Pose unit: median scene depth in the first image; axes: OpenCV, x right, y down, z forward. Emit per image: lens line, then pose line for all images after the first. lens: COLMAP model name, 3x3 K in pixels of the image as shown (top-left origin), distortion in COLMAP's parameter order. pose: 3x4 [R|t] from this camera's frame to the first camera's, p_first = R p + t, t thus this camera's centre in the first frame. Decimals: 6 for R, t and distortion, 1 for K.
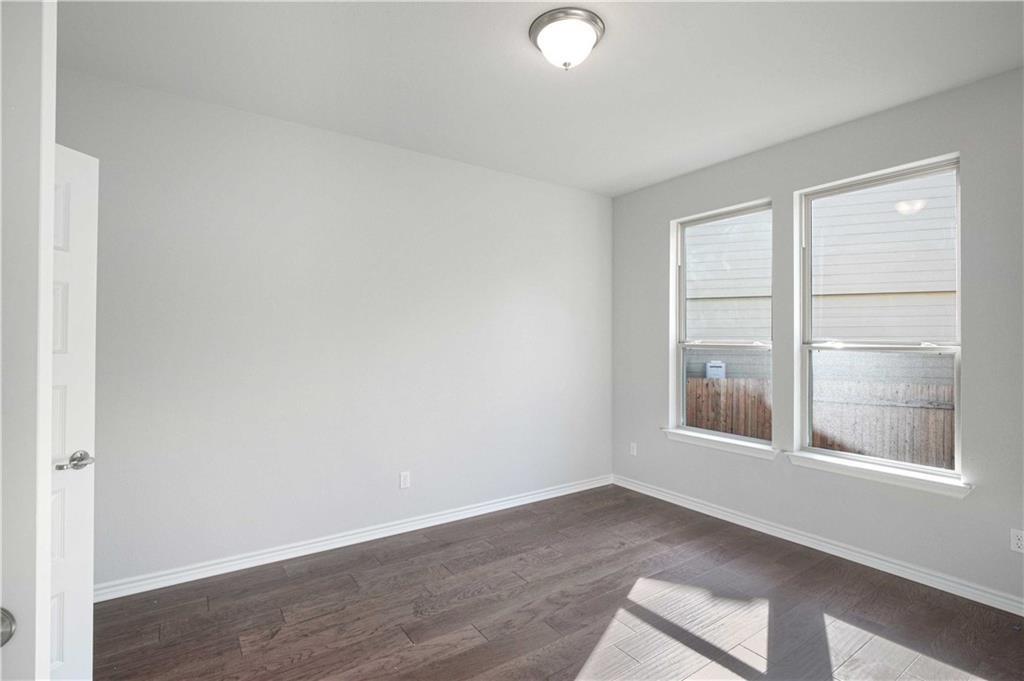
lens RADIAL K [[469.5, 0, 515.1], [0, 469.5, 338.8], [0, 0, 1]] dist [-0.035527, 0.000010]
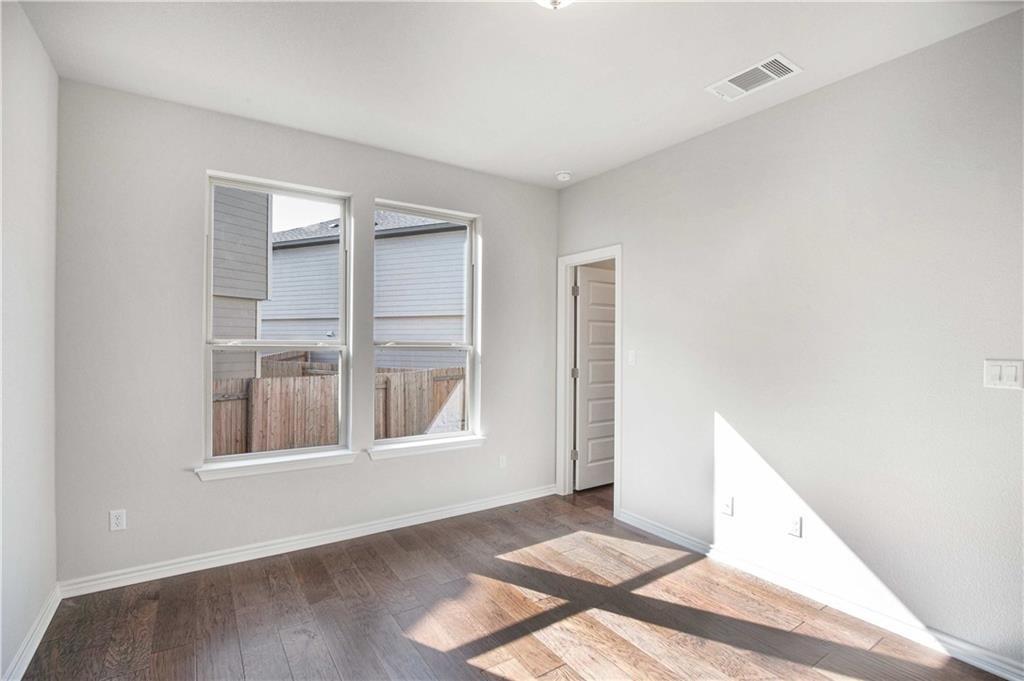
lens RADIAL K [[469.5, 0, 514.9], [0, 469.5, 342.9], [0, 0, 1]] dist [-0.035527, 0.000010]
pose [[0.026266, -0.006044, 0.999637, -0.397426], [-0.009771, 0.999932, 0.006303, -0.001770], [-0.999607, -0.009933, 0.026205, 0.588253]]
